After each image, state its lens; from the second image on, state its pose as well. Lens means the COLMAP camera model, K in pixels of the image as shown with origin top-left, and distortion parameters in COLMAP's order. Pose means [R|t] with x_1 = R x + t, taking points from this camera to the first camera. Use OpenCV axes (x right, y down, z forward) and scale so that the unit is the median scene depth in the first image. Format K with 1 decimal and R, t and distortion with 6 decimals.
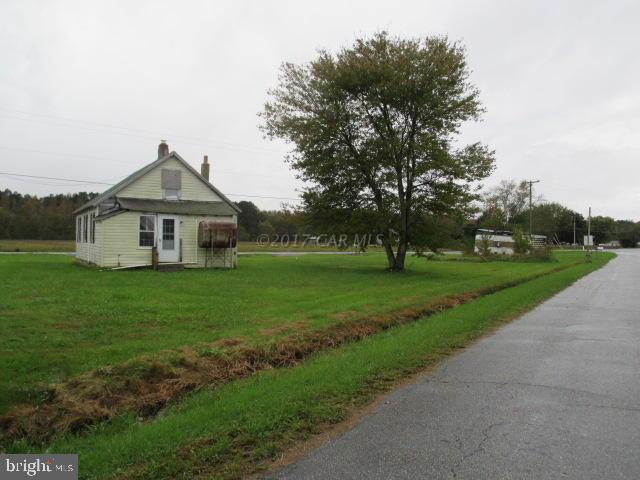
lens RADIAL K [[545.1, 0, 320.0], [0, 545.1, 240.0], [0, 0, 1]] dist [-0.002661, -0.000380]
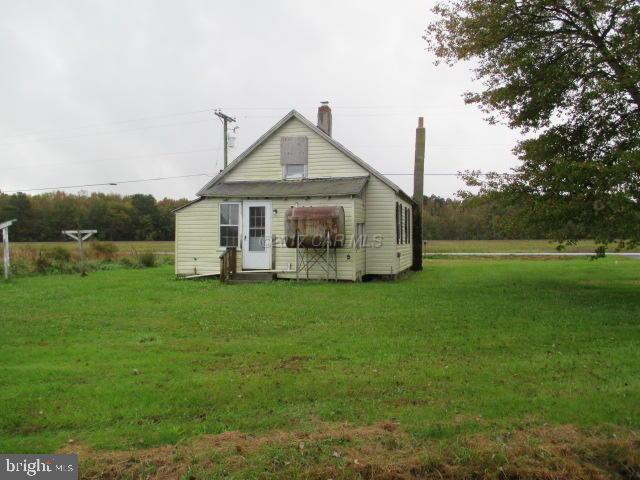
lens RADIAL K [[545.1, 0, 320.0], [0, 545.1, 240.0], [0, 0, 1]] dist [-0.002661, -0.000380]
pose [[0.720885, -0.014850, -0.692895, 0.253923], [0.015478, 0.999866, -0.005325, 0.008521], [0.692881, -0.006886, 0.721019, 0.555978]]
